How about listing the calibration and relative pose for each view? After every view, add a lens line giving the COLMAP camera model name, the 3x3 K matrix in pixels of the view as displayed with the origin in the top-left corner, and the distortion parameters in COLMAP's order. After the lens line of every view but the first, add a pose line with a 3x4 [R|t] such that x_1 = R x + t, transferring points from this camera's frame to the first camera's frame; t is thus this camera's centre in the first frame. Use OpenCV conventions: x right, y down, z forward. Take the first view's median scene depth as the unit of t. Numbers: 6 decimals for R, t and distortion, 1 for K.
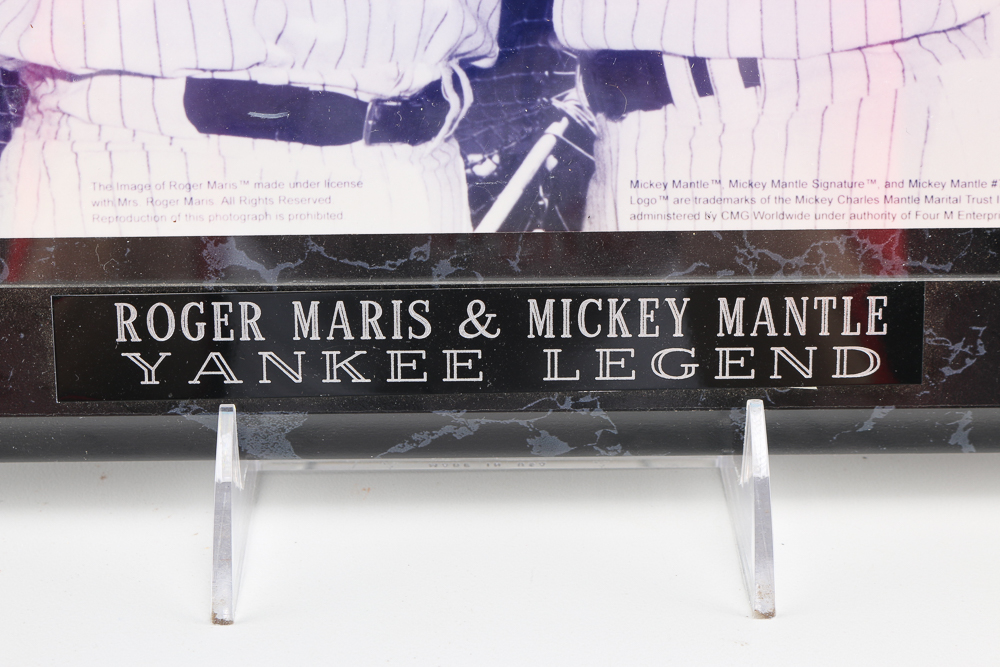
lens RADIAL K [[1850.1, 0, 499.4], [0, 1850.1, 335.9], [0, 0, 1]] dist [-0.027093, 0.000000]
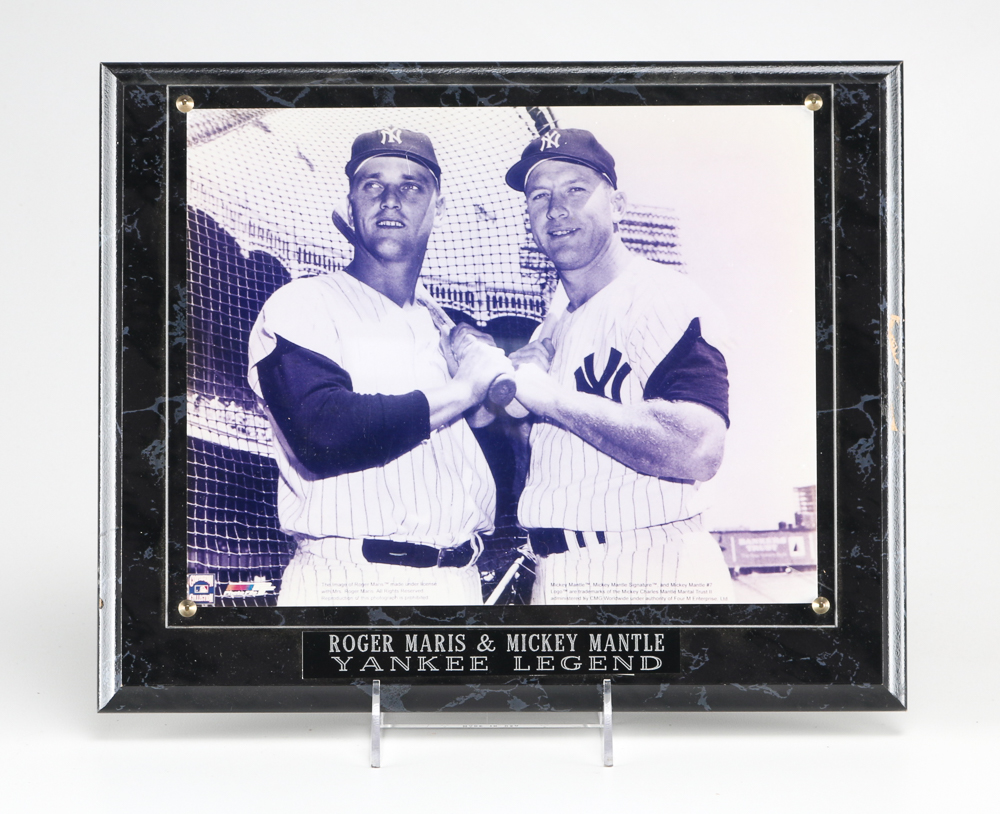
lens RADIAL K [[3068.6, 0, 501.6], [0, 3068.6, 409.1], [0, 0, 1]] dist [0.002456, 0.000000]
pose [[0.999879, -0.000318, -0.015556, 0.068606], [-0.003409, 0.971019, -0.238979, 0.626651], [0.015181, 0.239003, 0.970900, -2.807288]]
